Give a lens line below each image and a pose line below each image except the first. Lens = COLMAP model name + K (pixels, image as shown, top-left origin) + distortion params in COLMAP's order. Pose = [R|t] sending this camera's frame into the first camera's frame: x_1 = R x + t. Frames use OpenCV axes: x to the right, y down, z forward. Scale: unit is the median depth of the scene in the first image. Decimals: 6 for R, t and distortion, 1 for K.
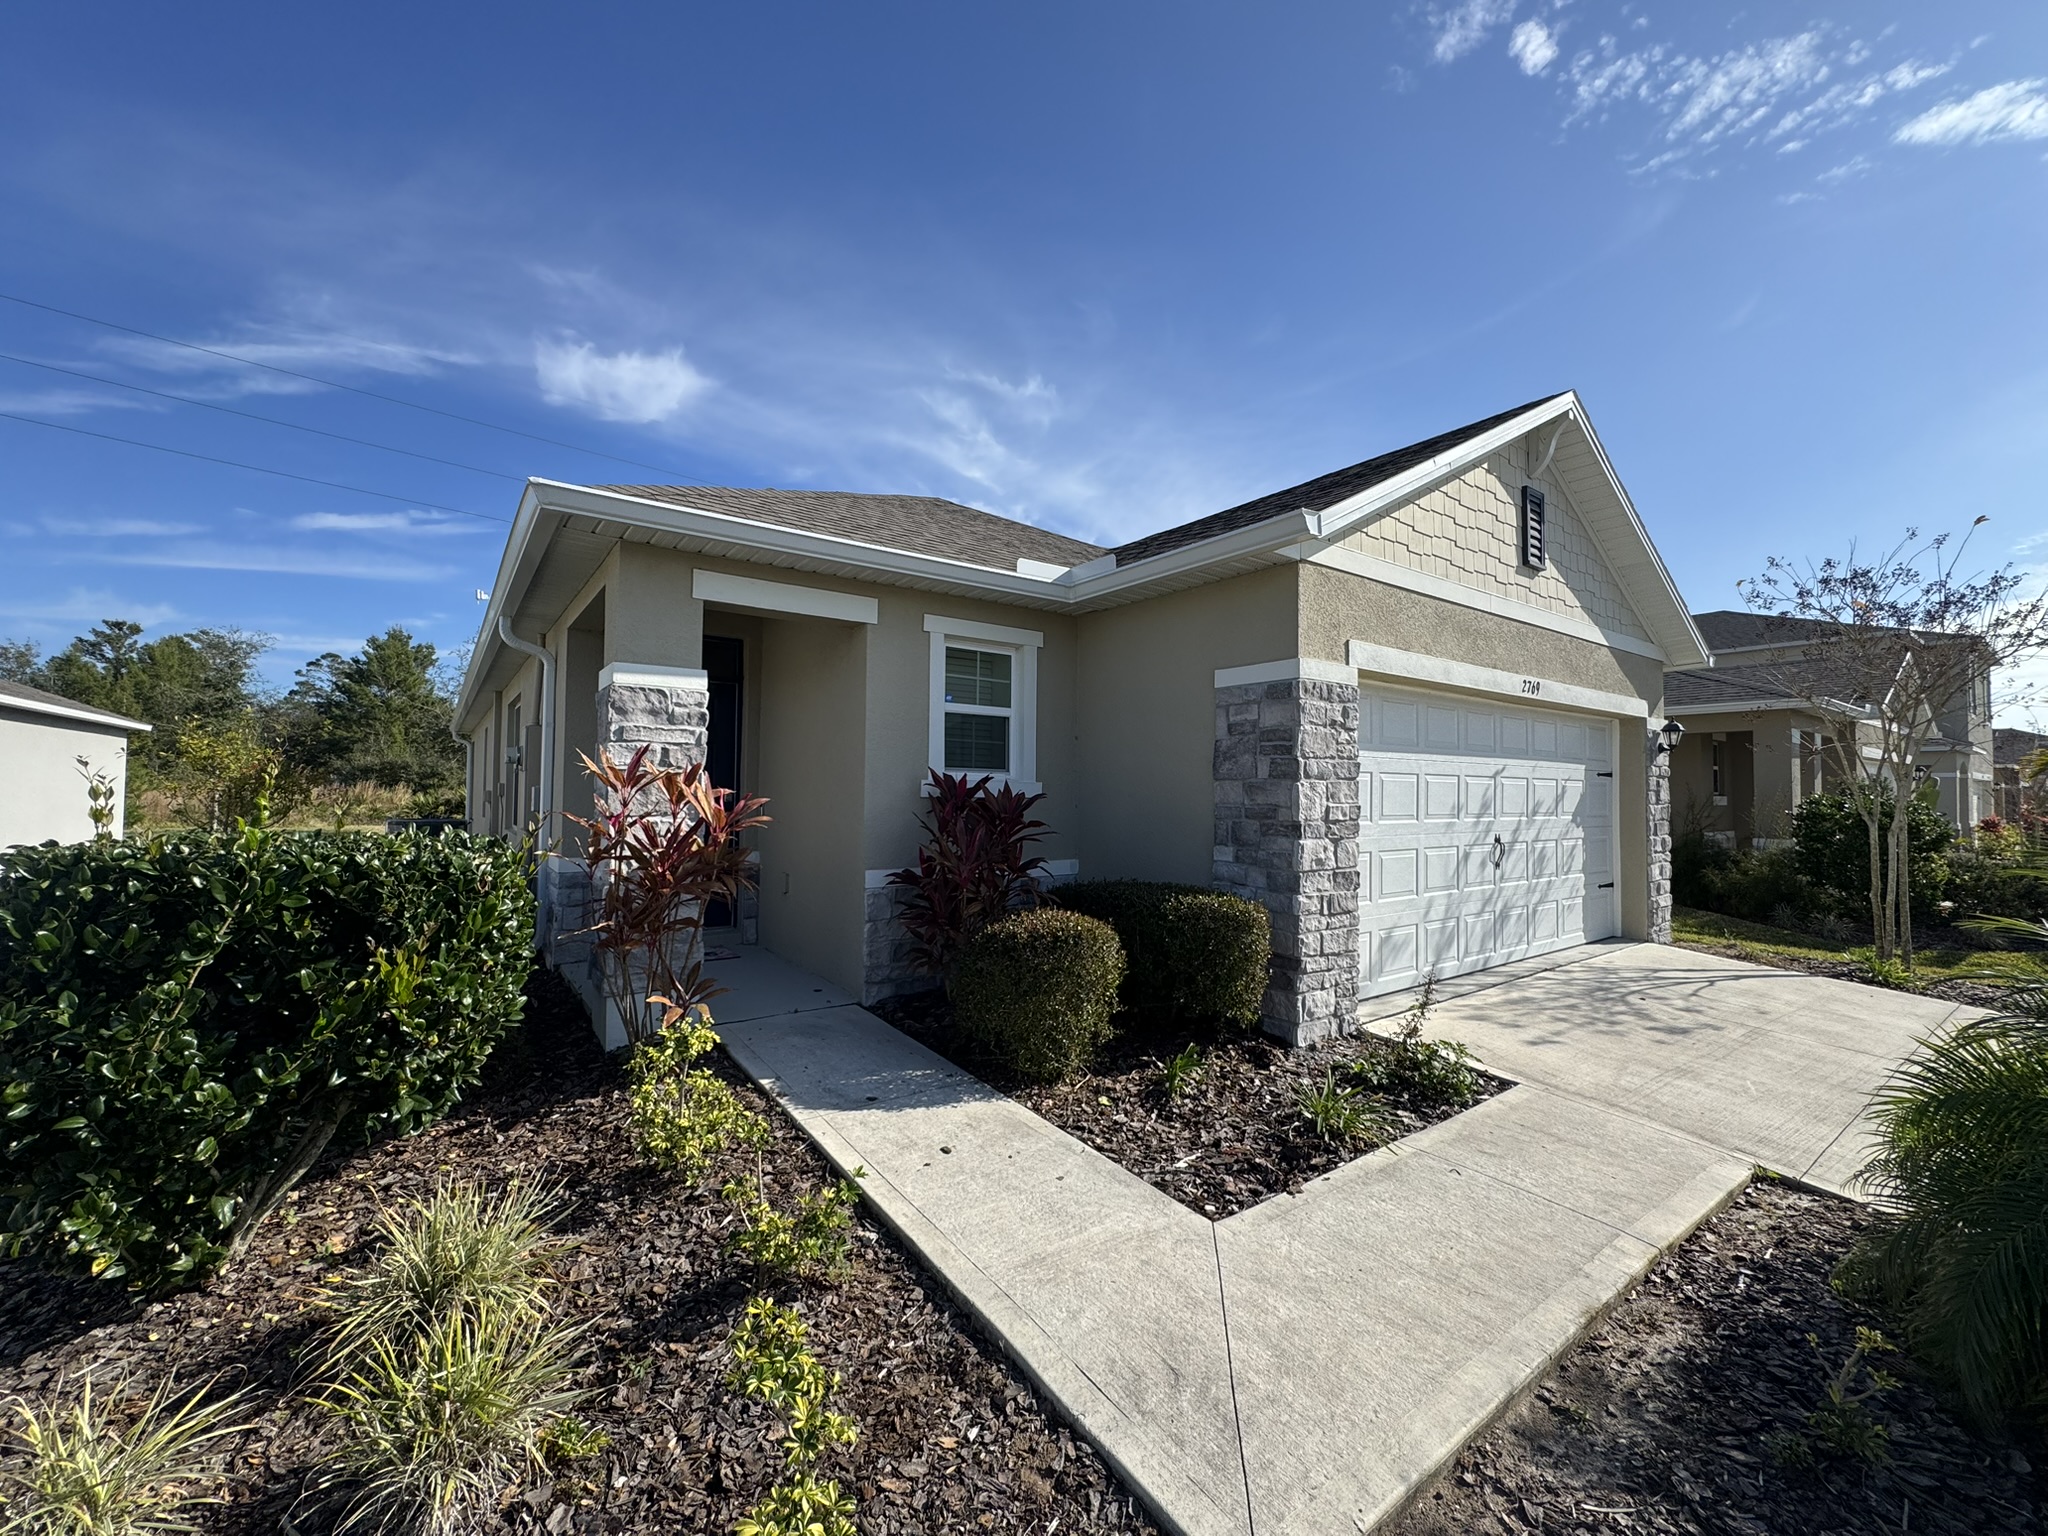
lens RADIAL K [[798.3, 0, 1024.0], [0, 798.3, 768.0], [0, 0, 1]] dist [-0.002781, 0.000439]
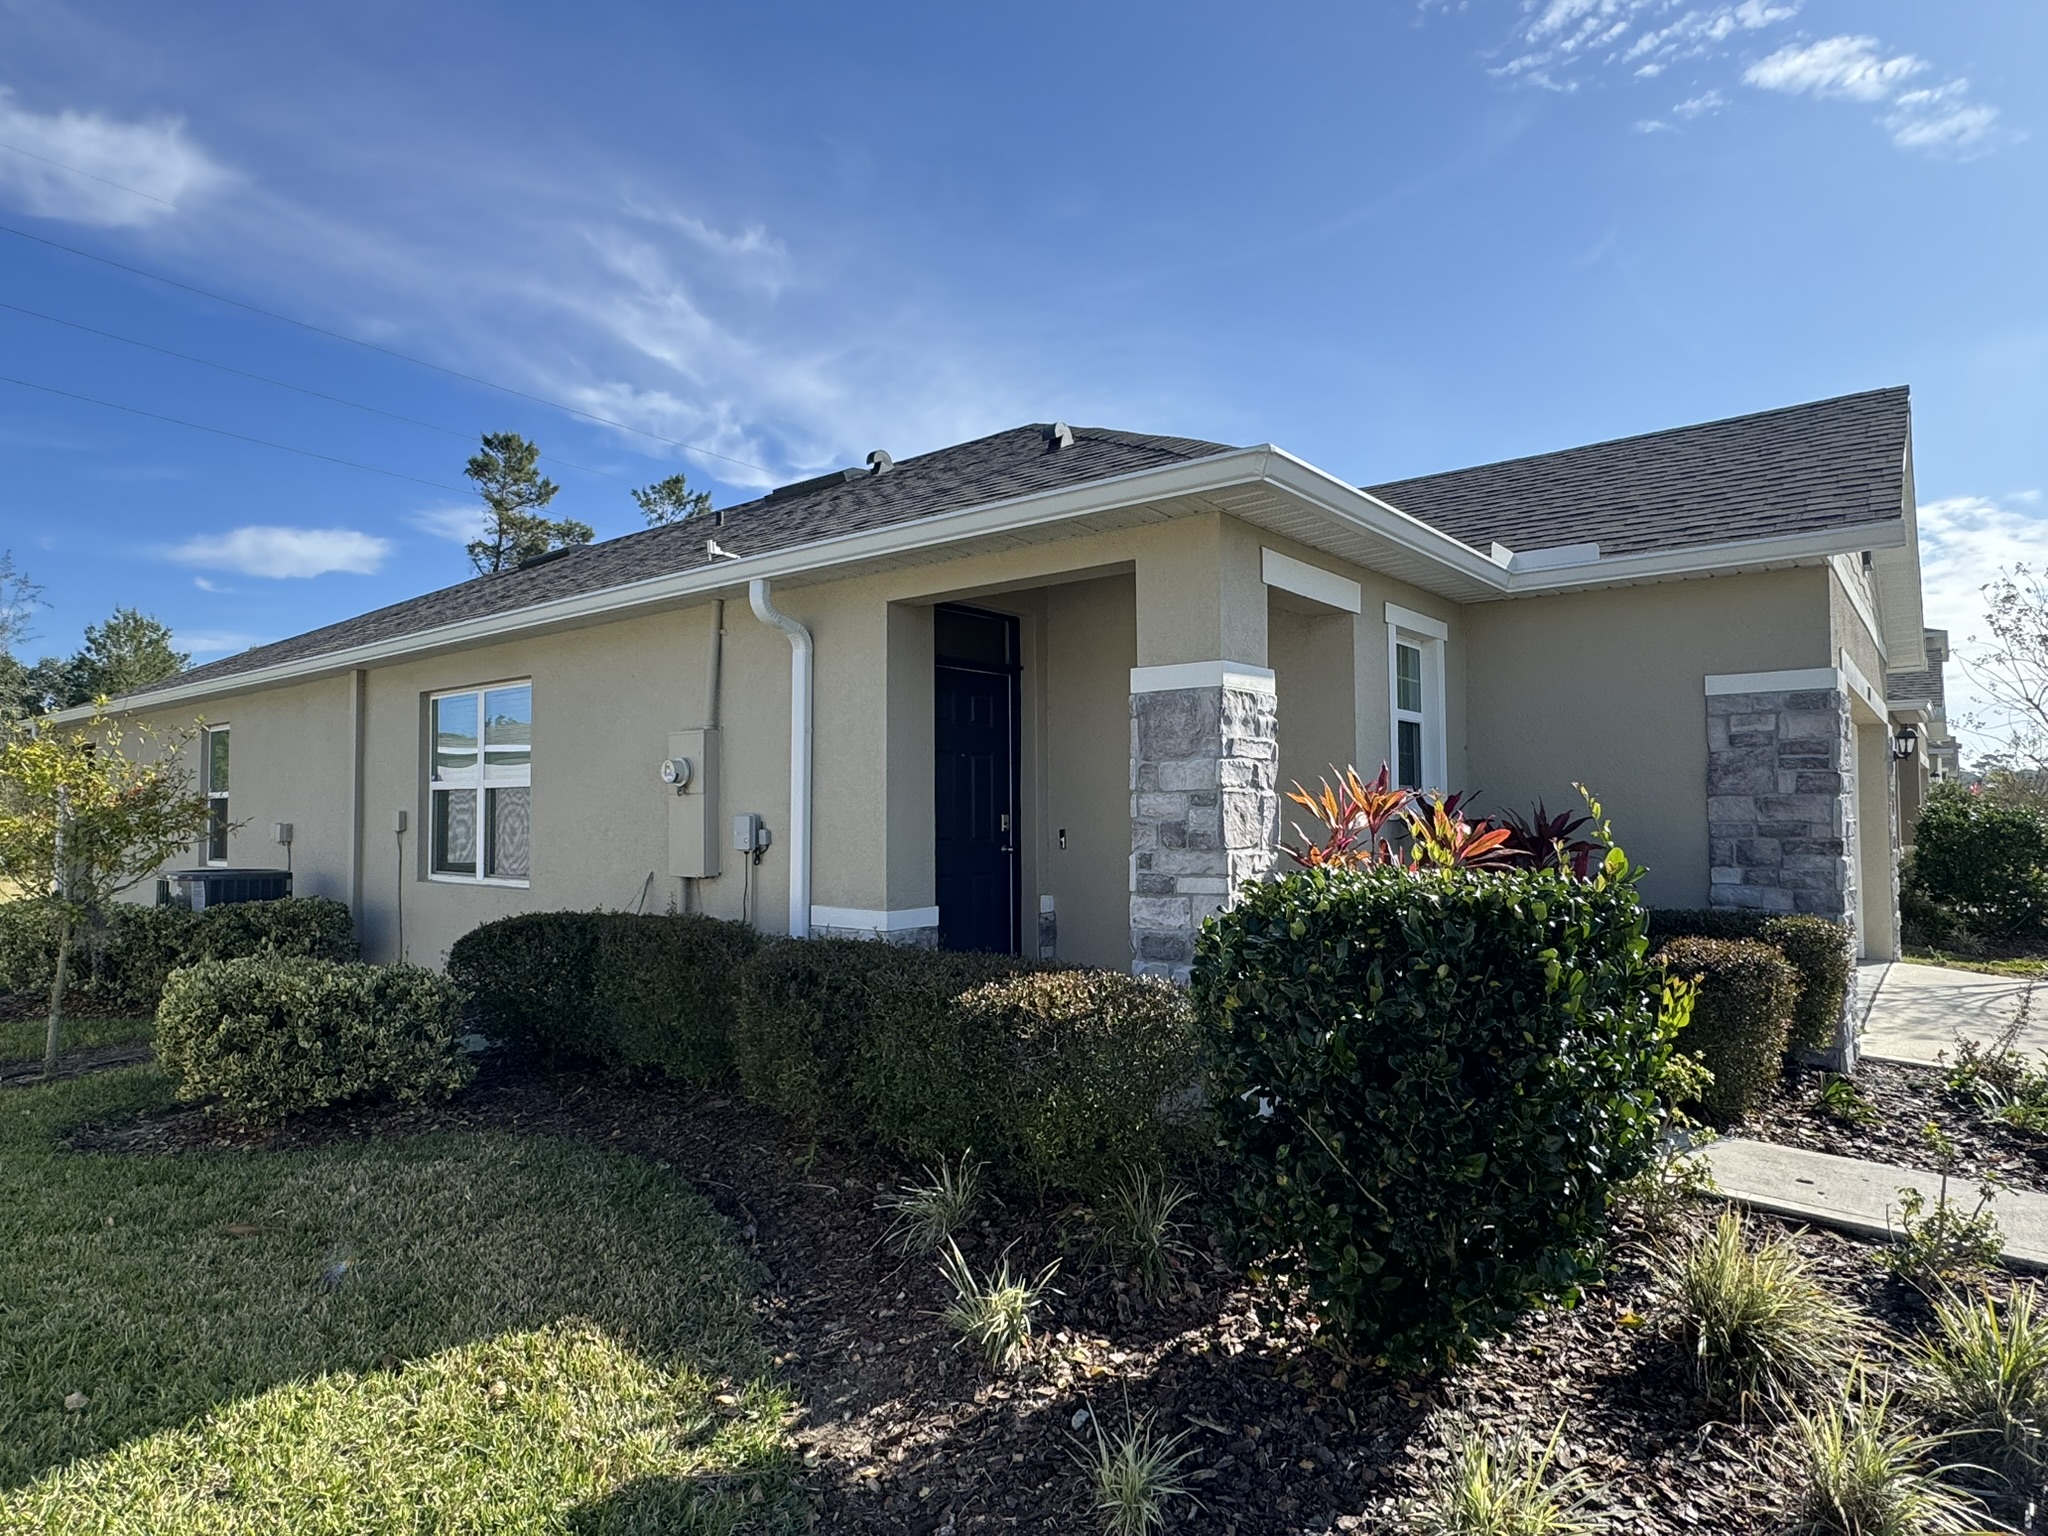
lens RADIAL K [[1117.6, 0, 947.5], [0, 1117.6, 732.7], [0, 0, 1]] dist [0.000977, -0.000108]
pose [[0.971490, 0.003037, 0.237060, -0.849749], [0.005012, 0.999431, -0.033340, -0.016941], [-0.237027, 0.033578, 0.970923, -0.043223]]
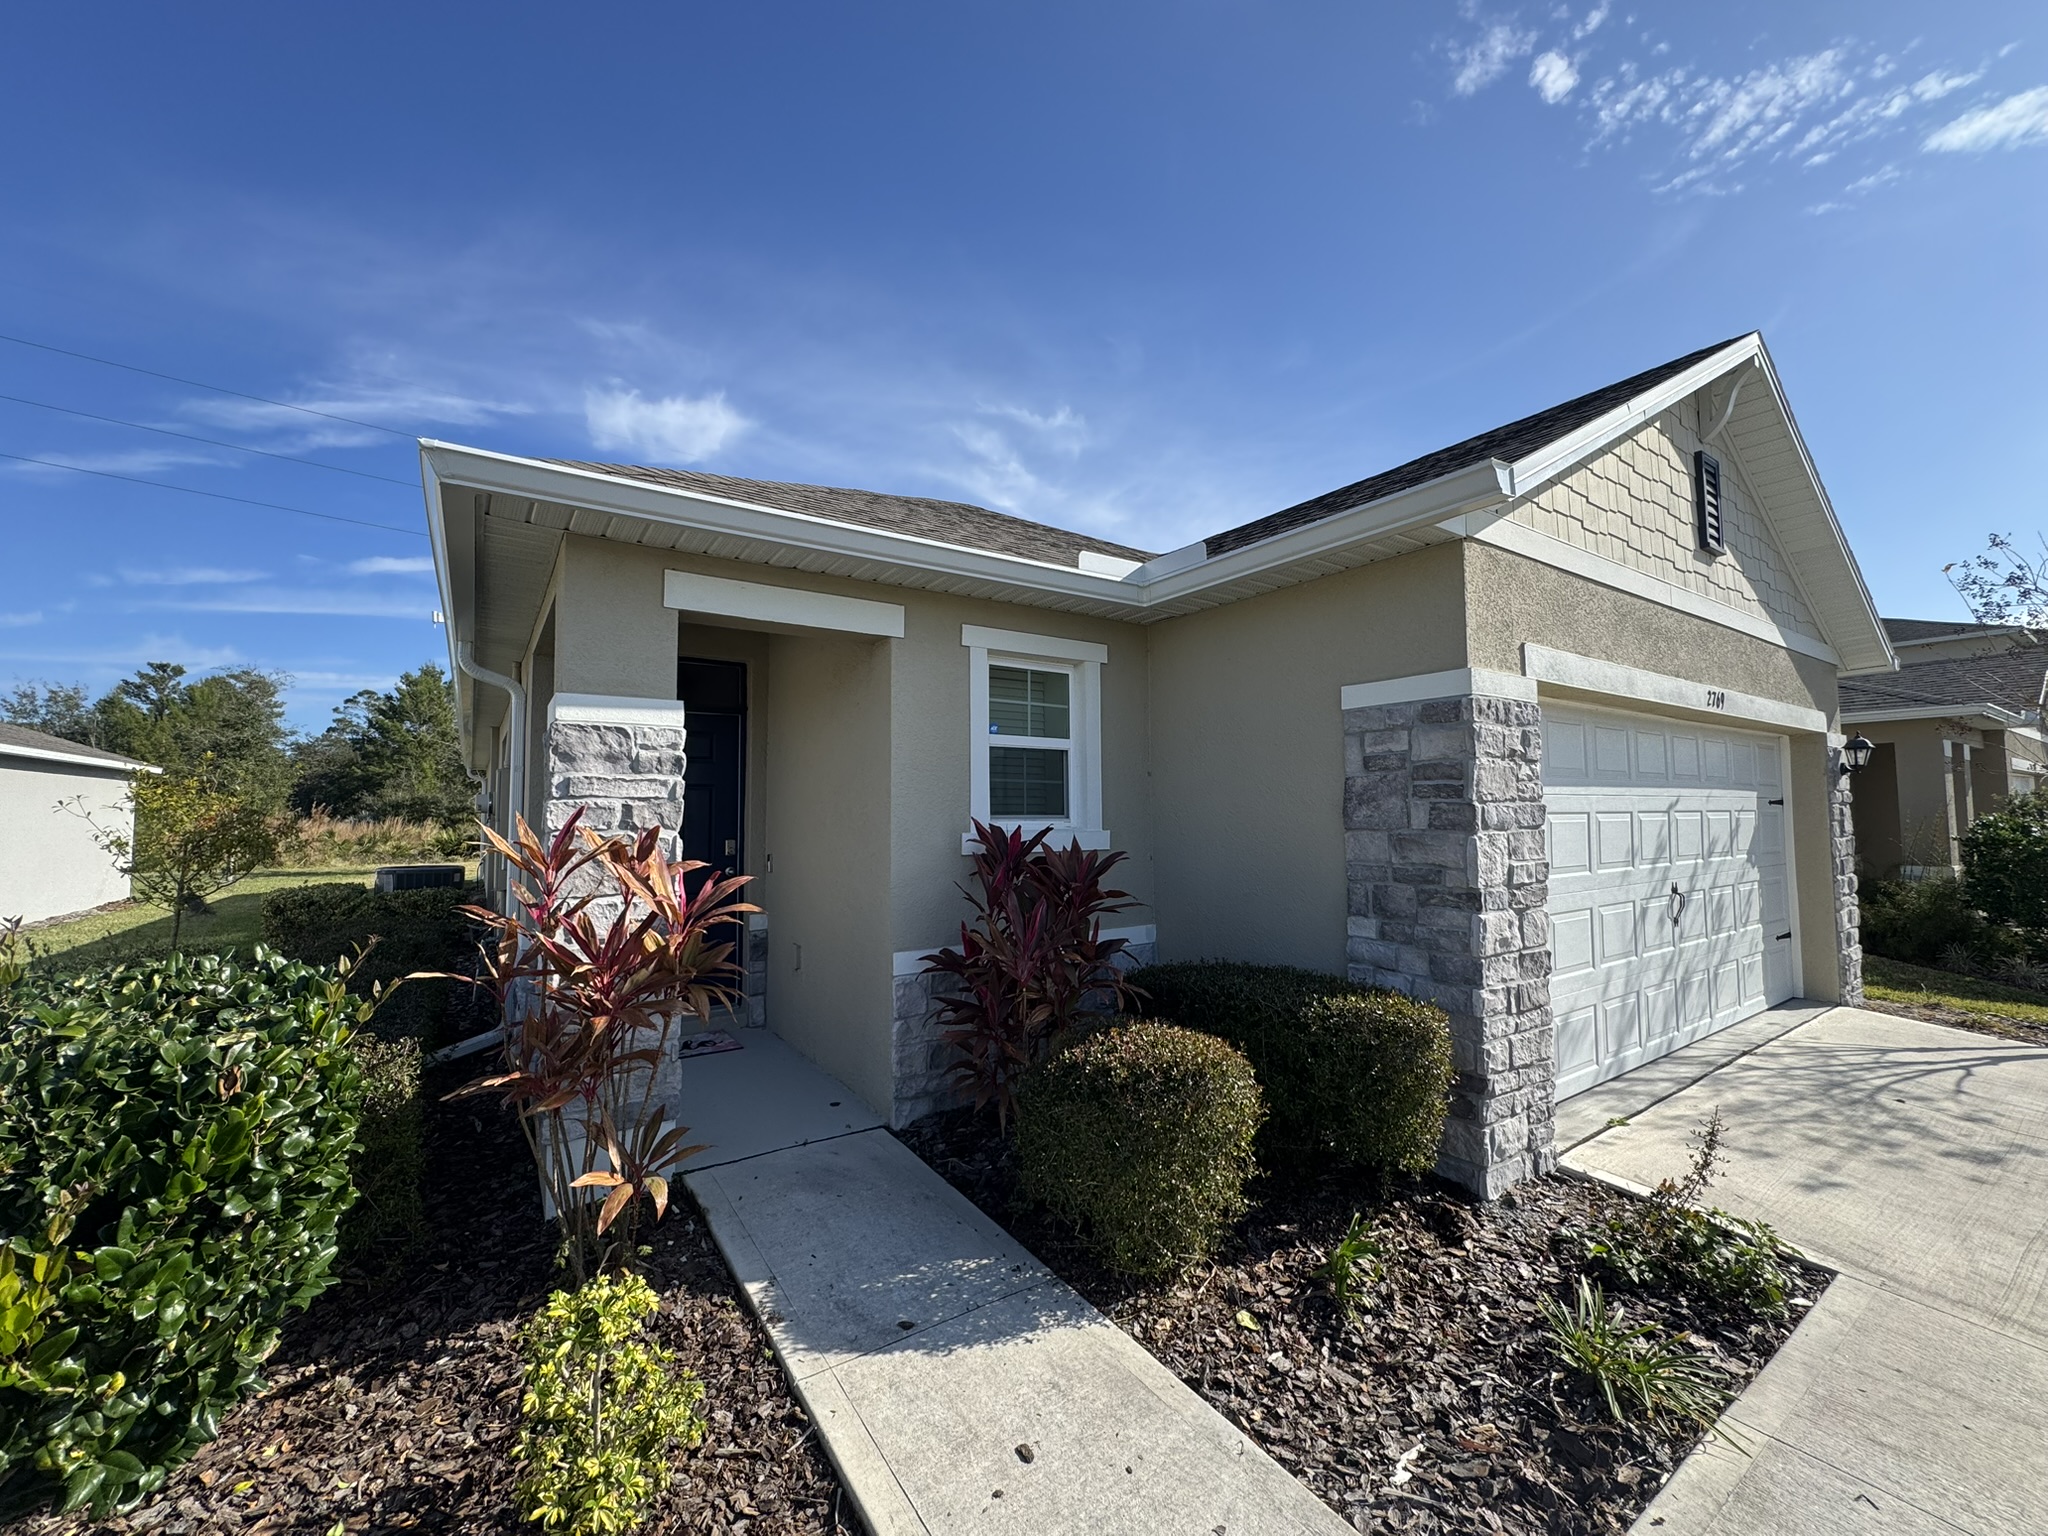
lens RADIAL K [[775.4, 0, 1023.8], [0, 775.4, 764.9], [0, 0, 1]] dist [-0.002910, -0.000052]
pose [[0.999401, -0.018742, -0.029082, -0.042915], [0.017897, 0.999418, -0.029054, -0.028521], [0.029609, 0.028517, 0.999155, 0.227264]]
